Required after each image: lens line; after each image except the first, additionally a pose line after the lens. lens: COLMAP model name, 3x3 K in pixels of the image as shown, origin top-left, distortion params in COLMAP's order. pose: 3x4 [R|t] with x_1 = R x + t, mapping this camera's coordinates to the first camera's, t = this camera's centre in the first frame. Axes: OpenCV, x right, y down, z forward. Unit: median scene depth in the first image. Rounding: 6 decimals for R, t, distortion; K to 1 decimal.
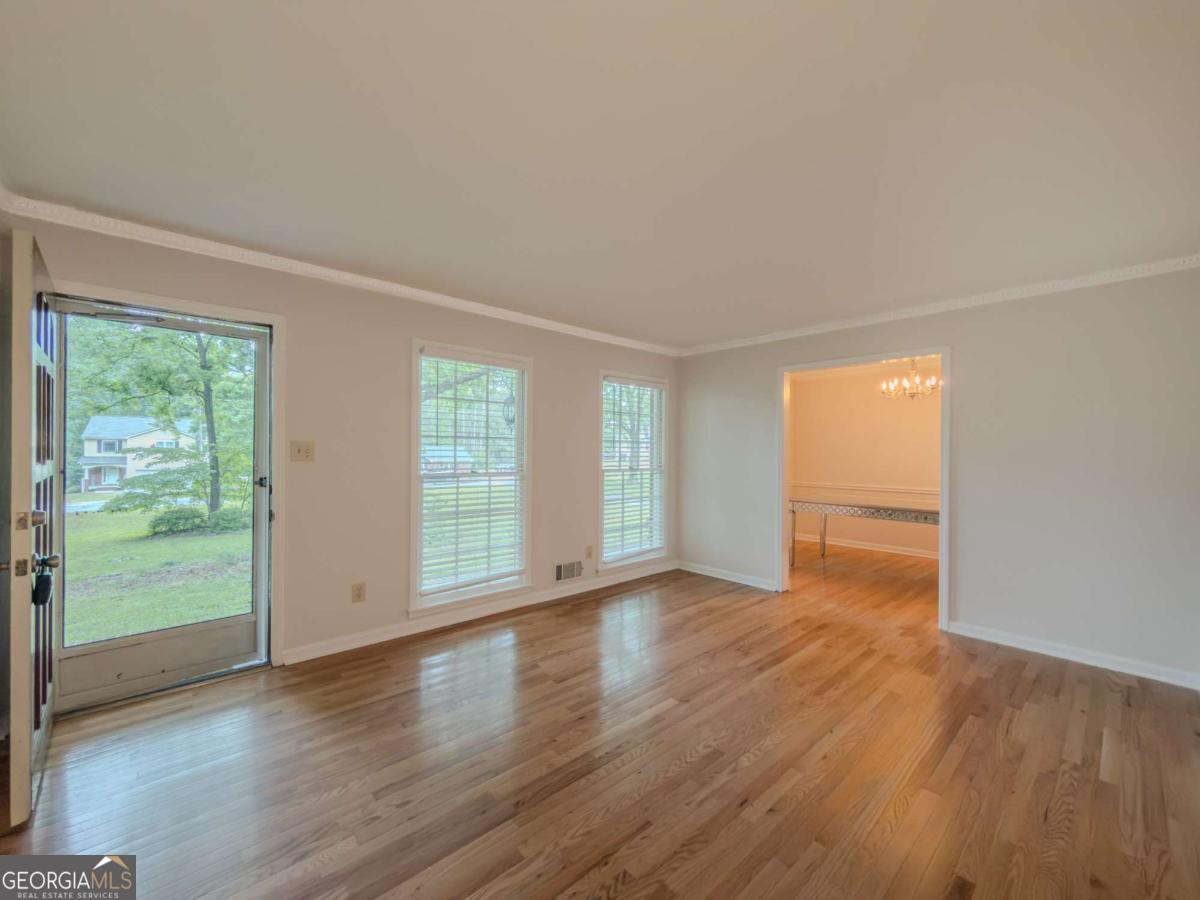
lens RADIAL K [[483.8, 0, 600.3], [0, 483.8, 451.5], [0, 0, 1]] dist [-0.002134, -0.000365]
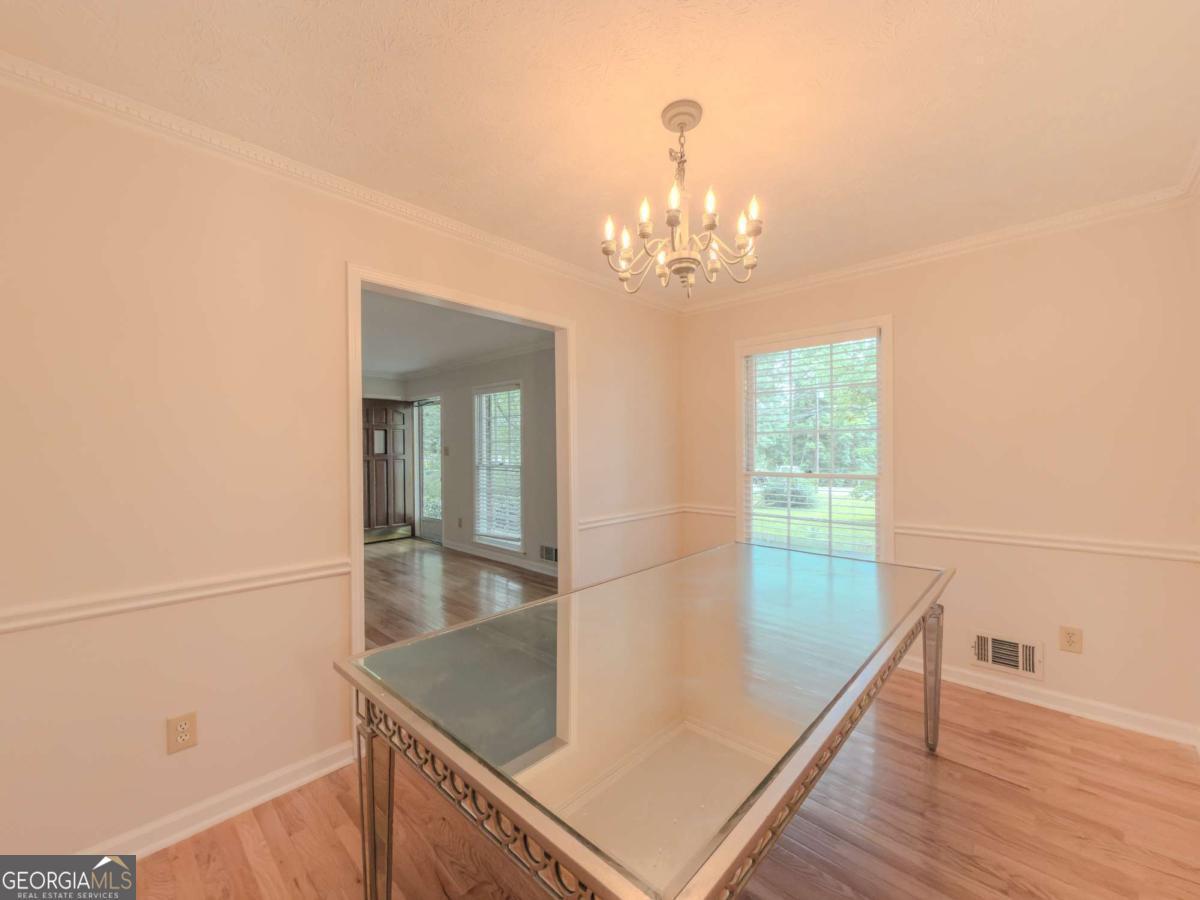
lens RADIAL K [[477.6, 0, 585.5], [0, 477.6, 451.2], [0, 0, 1]] dist [-0.000061, -0.000040]
pose [[0.052883, -0.006028, -0.998583, 1.290731], [0.008863, 0.999945, -0.005567, 0.014314], [0.998561, -0.008556, 0.052934, 1.240117]]
